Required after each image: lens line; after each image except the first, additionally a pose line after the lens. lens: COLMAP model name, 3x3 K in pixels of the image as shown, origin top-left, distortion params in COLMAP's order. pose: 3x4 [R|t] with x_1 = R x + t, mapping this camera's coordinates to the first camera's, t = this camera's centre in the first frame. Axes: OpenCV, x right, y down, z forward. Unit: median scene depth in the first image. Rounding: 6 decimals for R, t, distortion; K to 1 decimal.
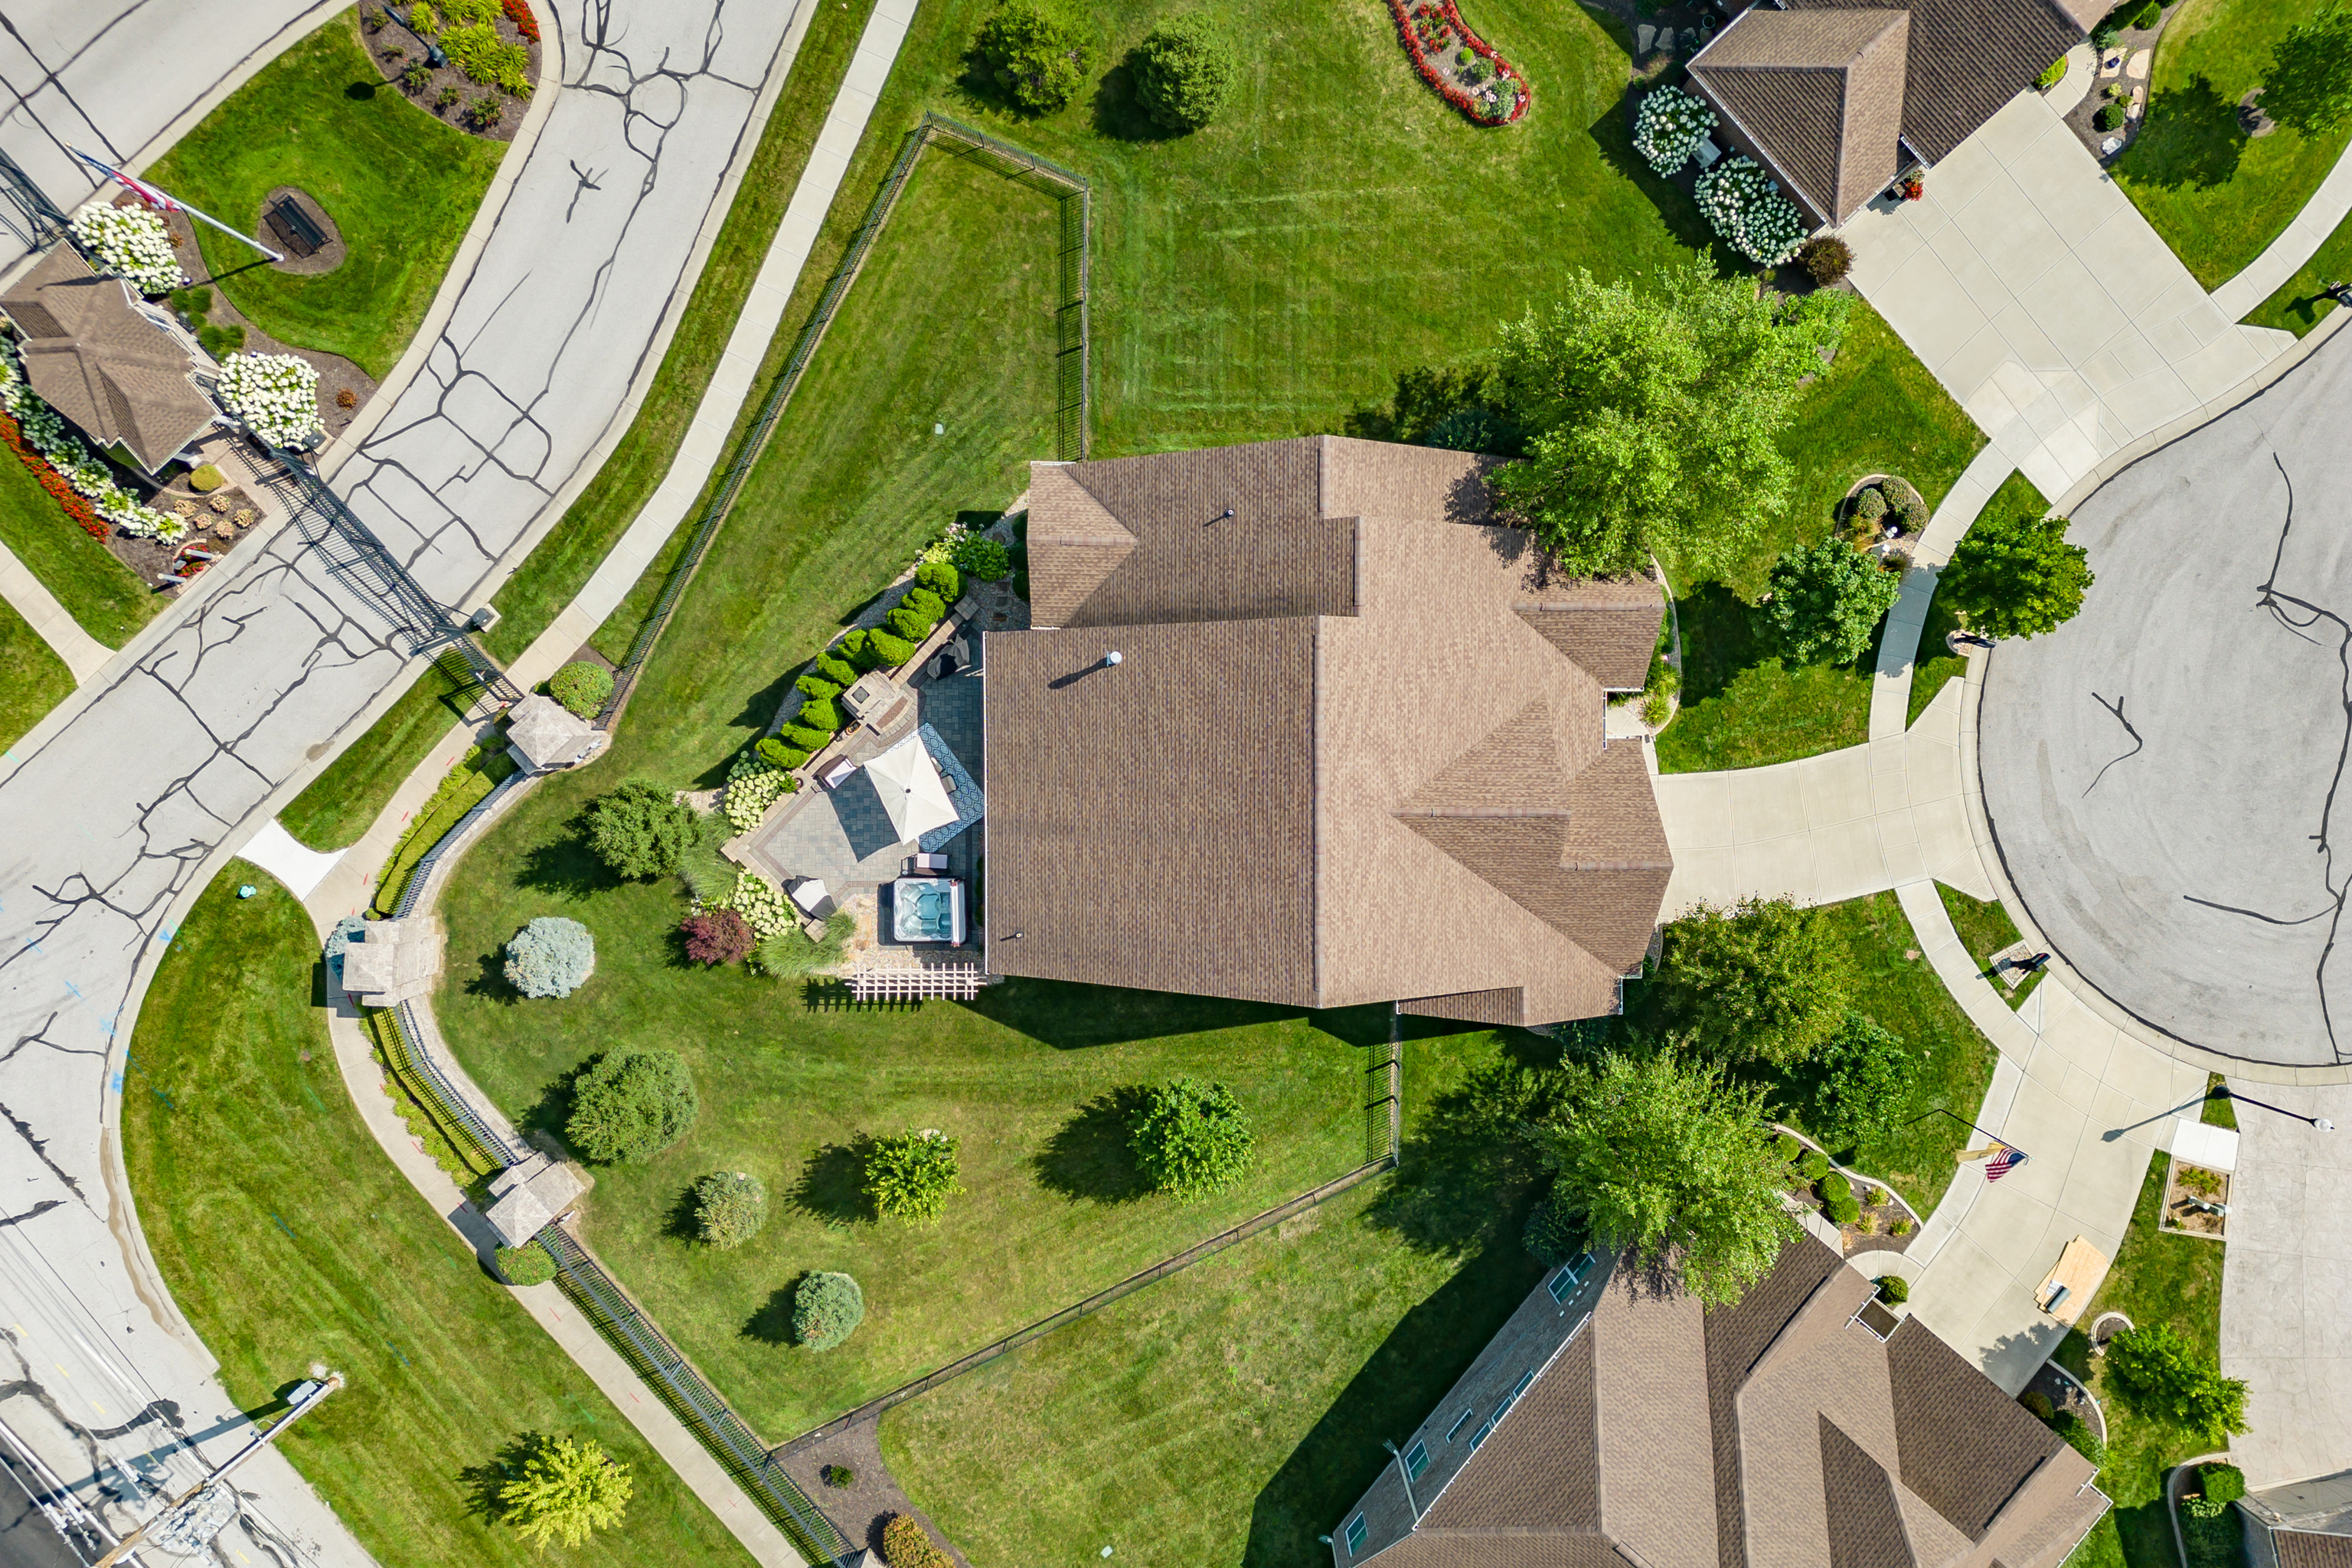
lens RADIAL K [[1644.5, 0, 1170.6], [0, 1644.5, 776.5], [0, 0, 1]] dist [0.078030, -0.077566]
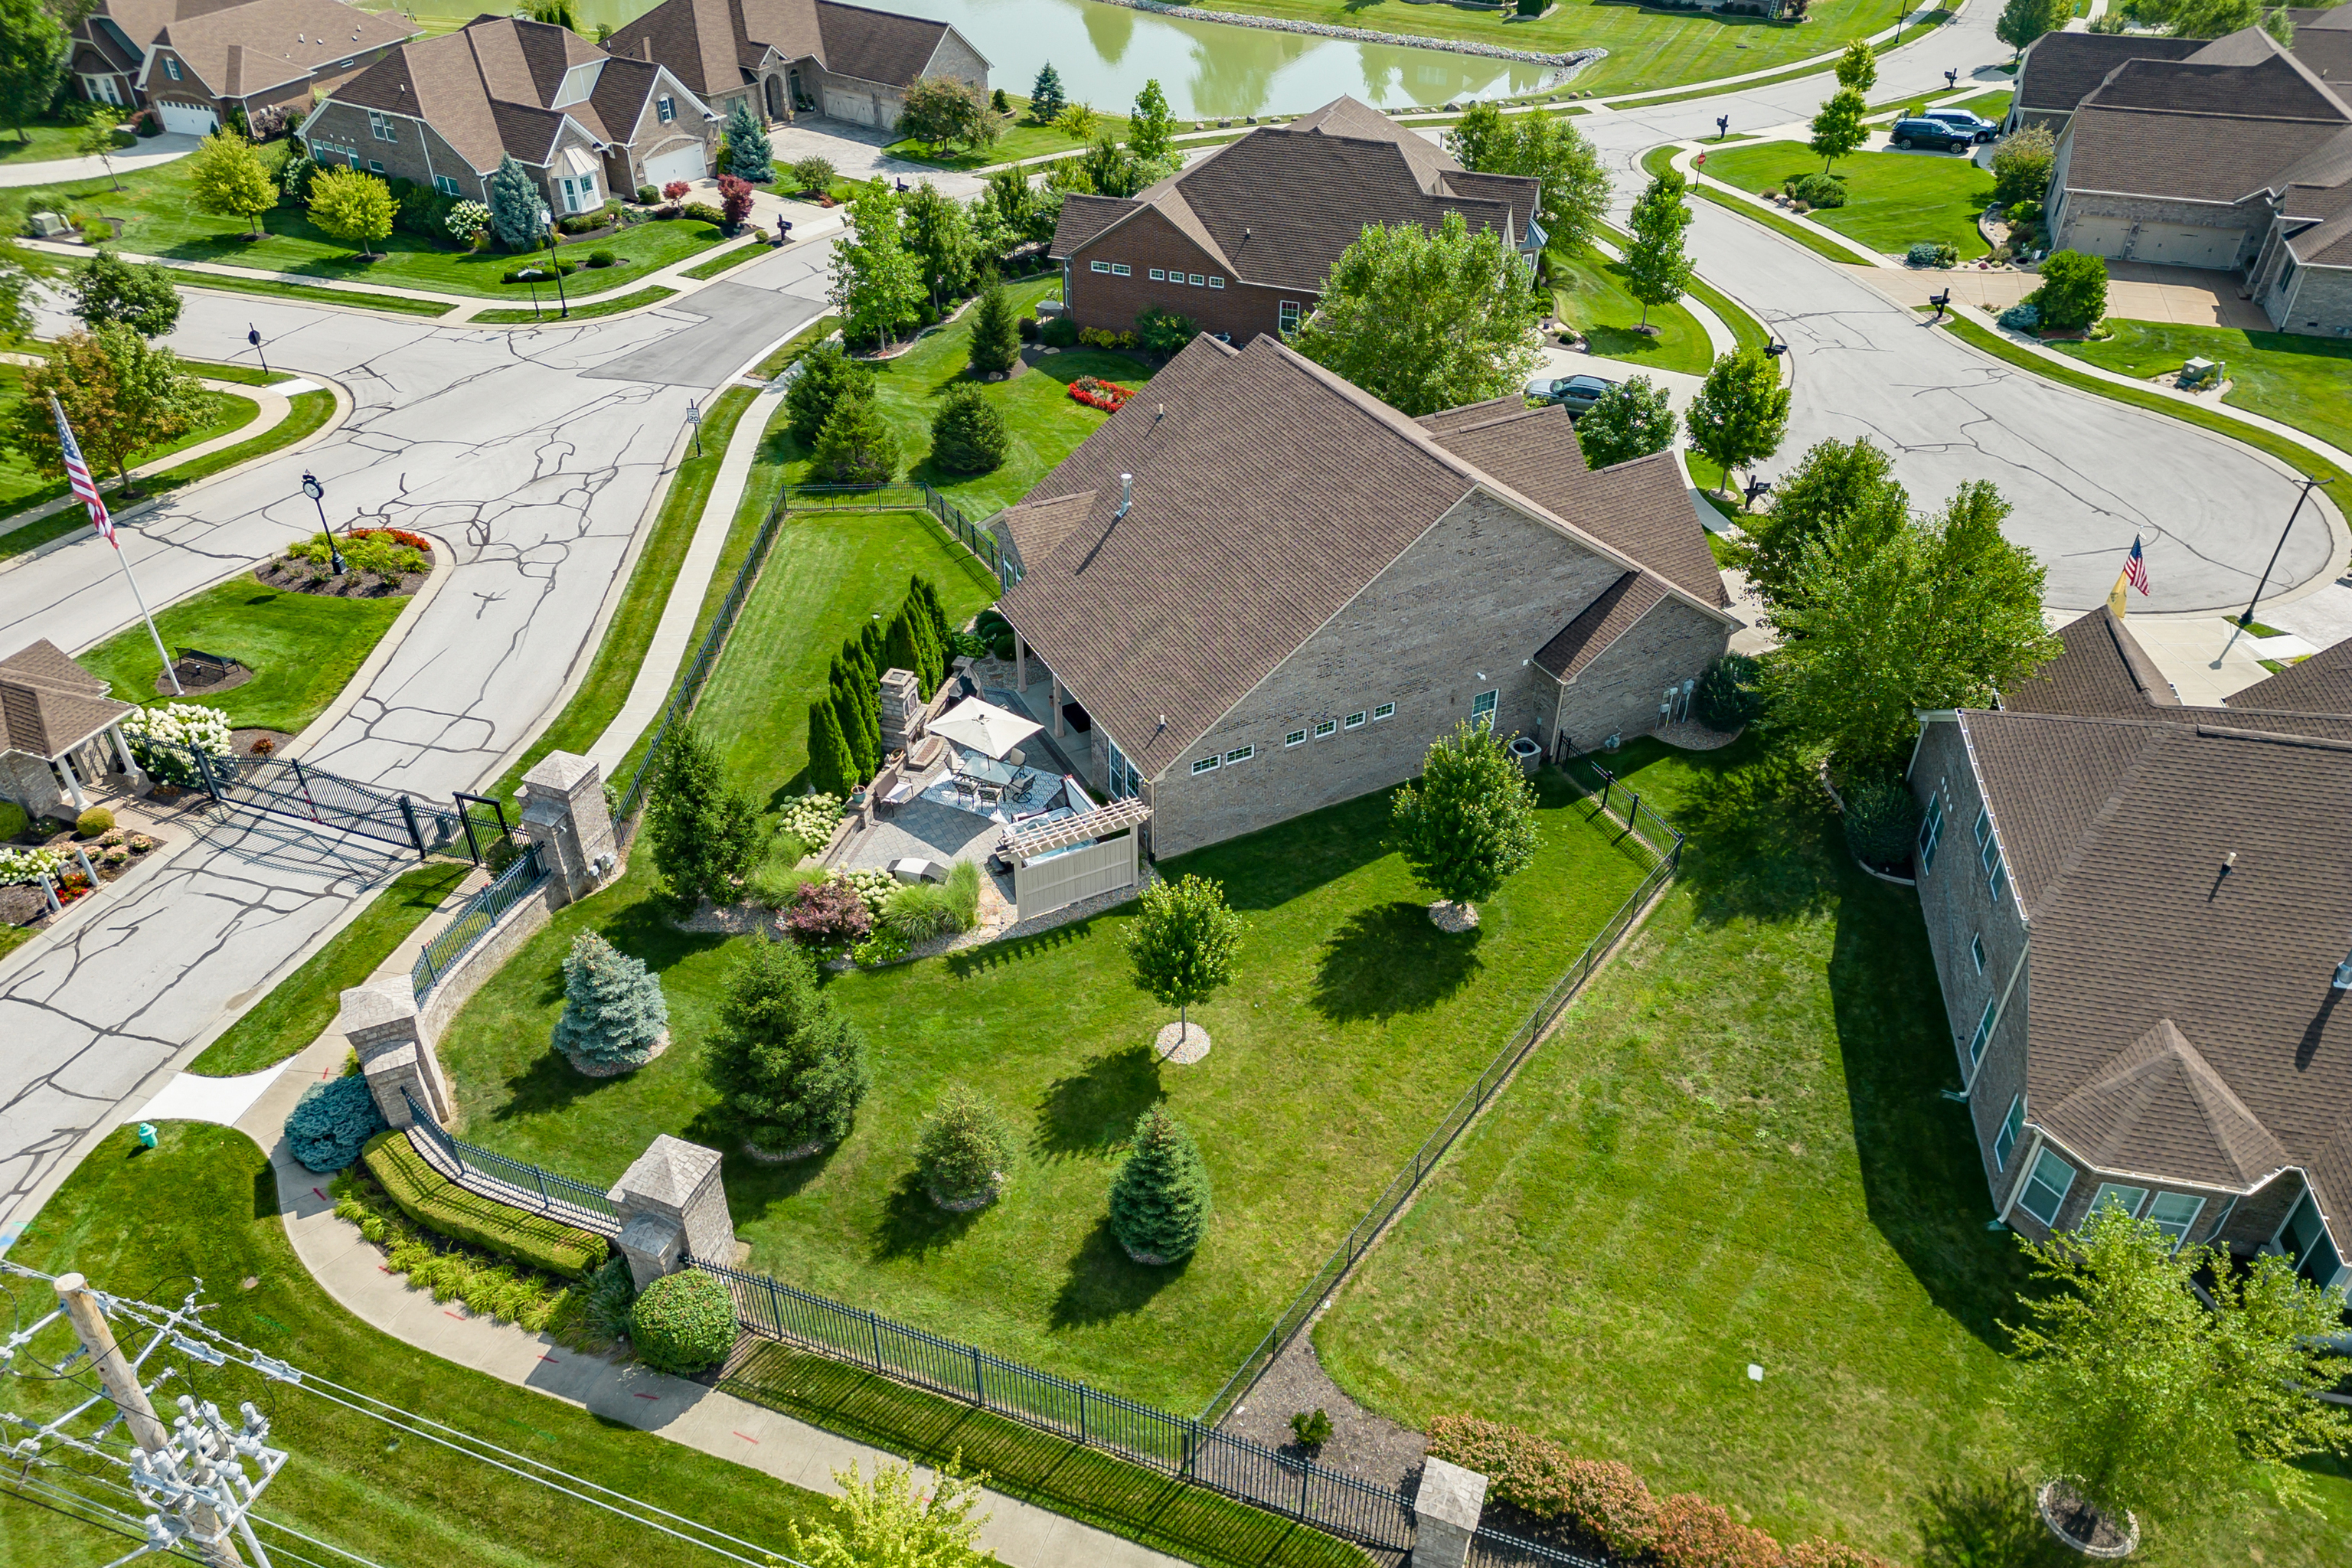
lens RADIAL K [[1644.5, 0, 1170.6], [0, 1644.5, 776.5], [0, 0, 1]] dist [0.078030, -0.077566]
pose [[0.888351, -0.267609, 0.373118, -0.394370], [0.459109, 0.505048, -0.730853, 0.702999], [0.007140, 0.820556, 0.571522, 0.480816]]
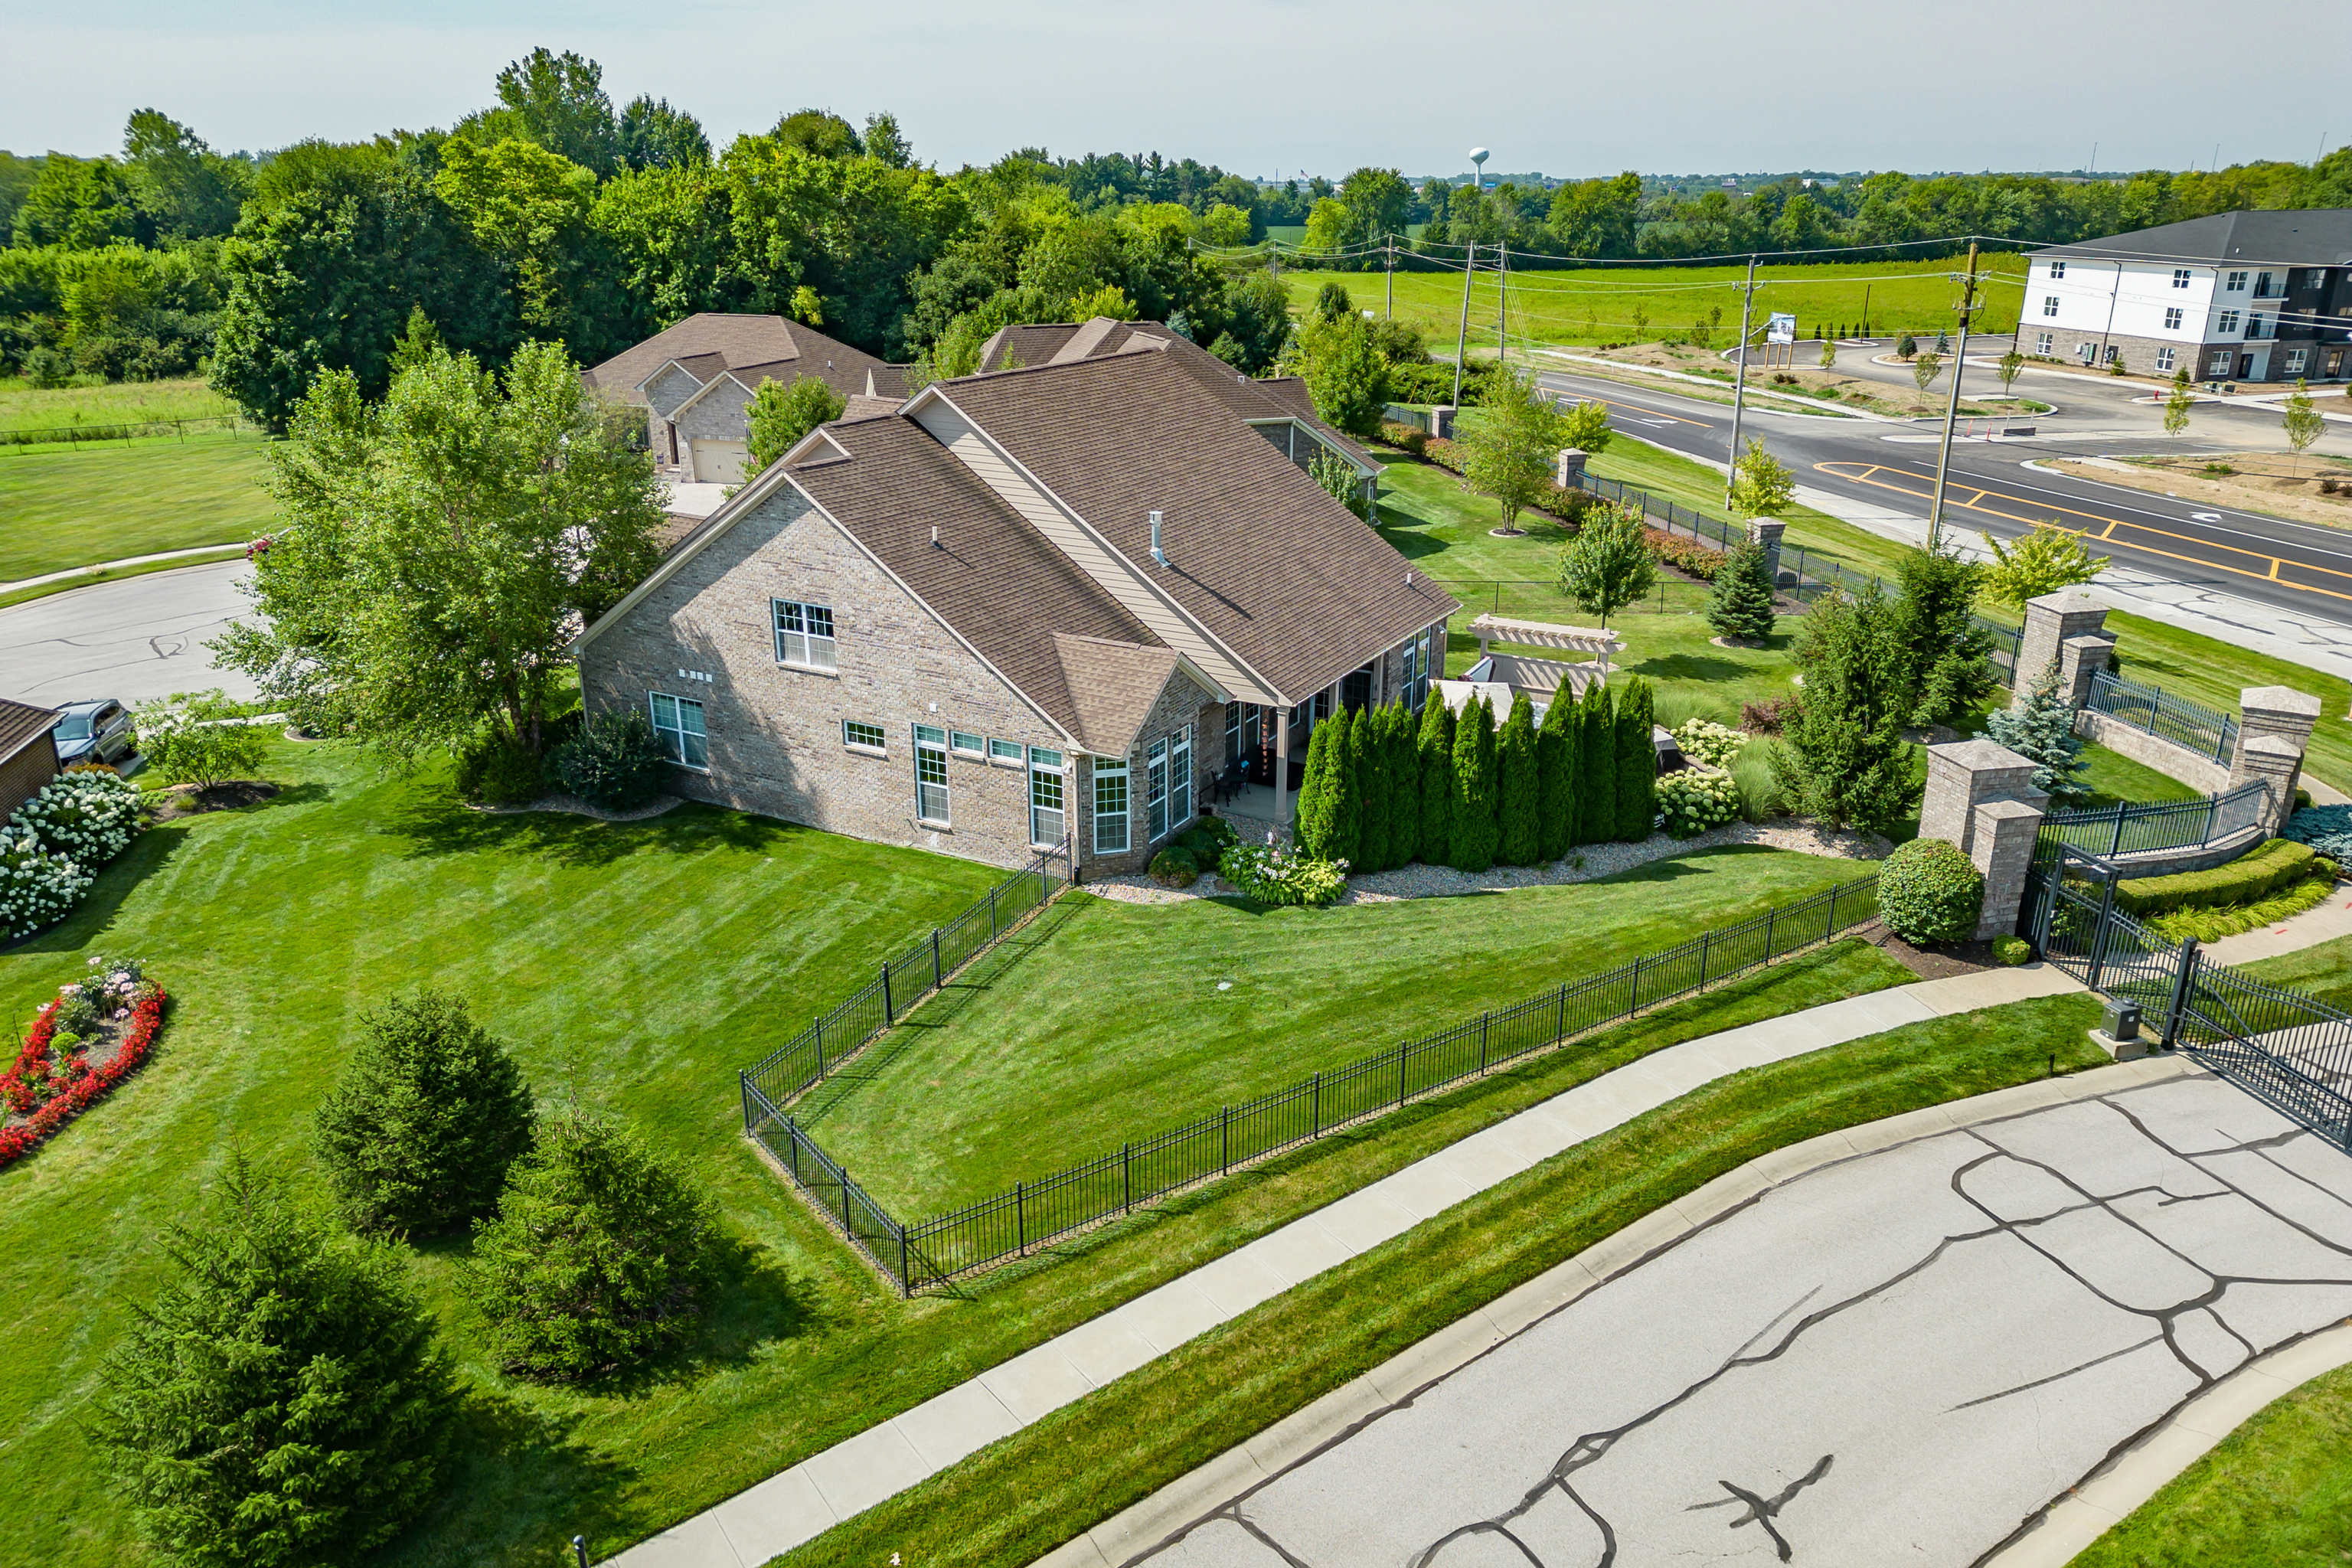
lens RADIAL K [[1644.5, 0, 1170.6], [0, 1644.5, 776.5], [0, 0, 1]] dist [0.078030, -0.077566]
pose [[-0.866273, -0.164647, 0.471659, -0.387911], [0.499285, -0.317239, 0.806272, -0.669411], [0.016878, 0.933944, 0.357021, 0.720683]]
